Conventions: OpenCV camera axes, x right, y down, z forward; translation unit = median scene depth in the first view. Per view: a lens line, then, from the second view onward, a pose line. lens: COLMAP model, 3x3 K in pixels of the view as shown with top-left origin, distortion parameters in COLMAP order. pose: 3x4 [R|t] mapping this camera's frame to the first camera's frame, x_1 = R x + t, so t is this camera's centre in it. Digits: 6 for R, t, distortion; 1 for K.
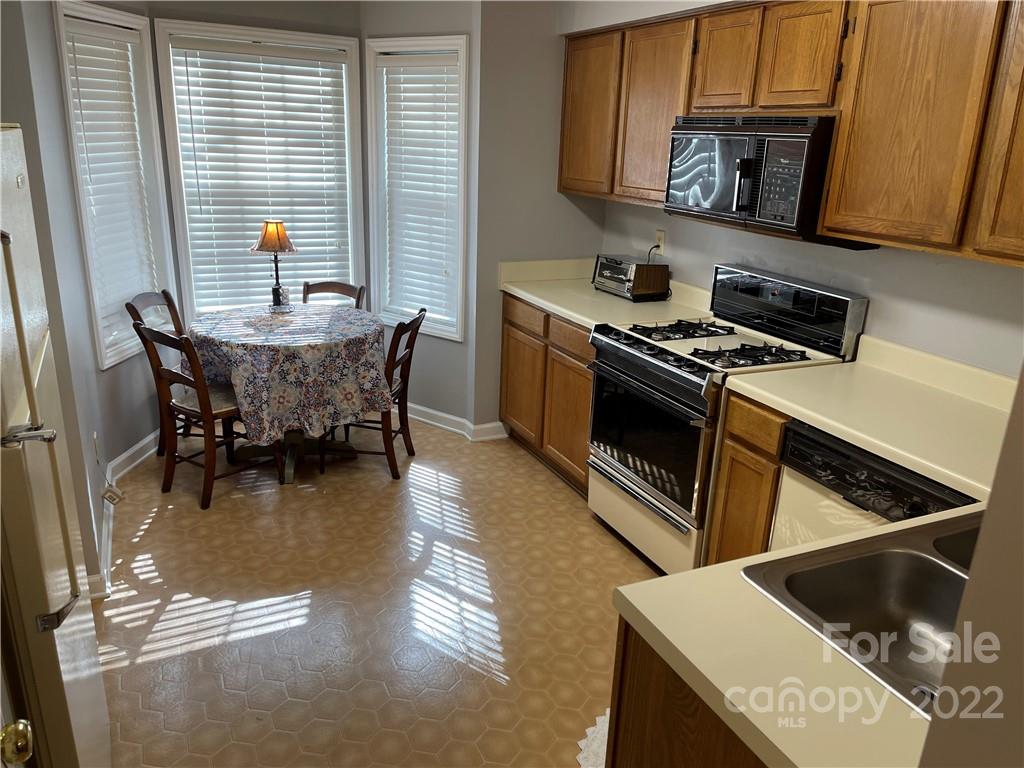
lens RADIAL K [[770.2, 0, 514.1], [0, 770.2, 383.9], [0, 0, 1]] dist [0.004094, -0.002860]
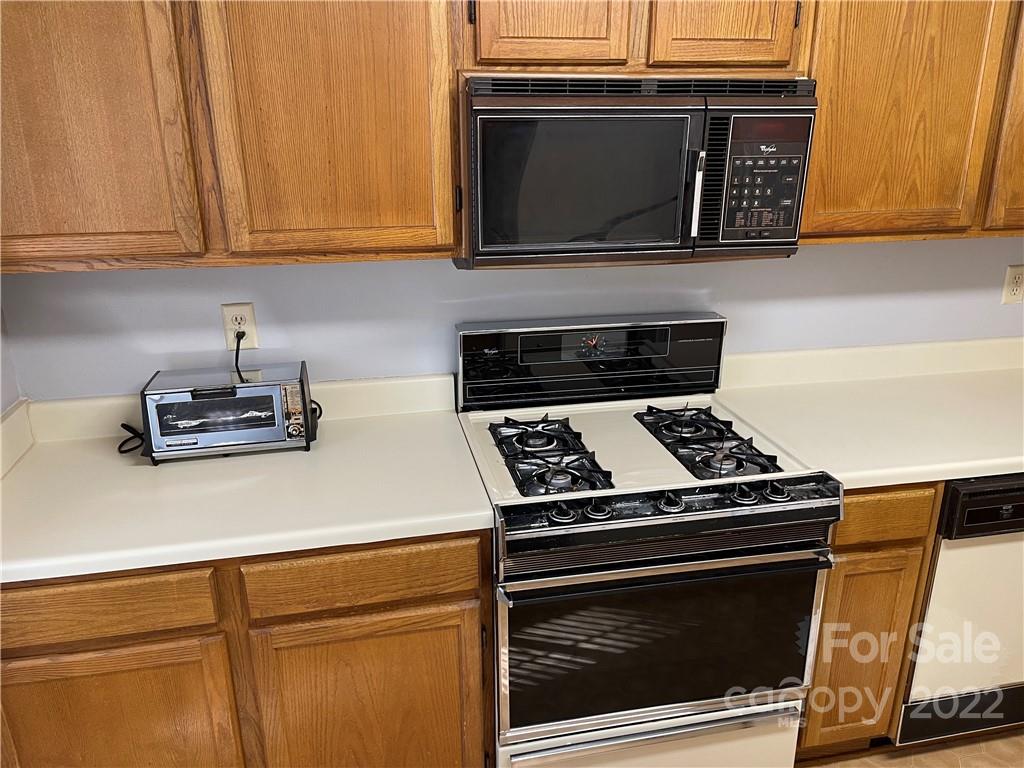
lens RADIAL K [[770.2, 0, 511.9], [0, 770.2, 383.6], [0, 0, 1]] dist [0.004094, -0.002860]
pose [[0.241328, -0.351319, 0.904619, -0.417802], [0.311522, 0.910881, 0.270645, -0.398153], [-0.919084, 0.216495, 0.329265, 1.160934]]
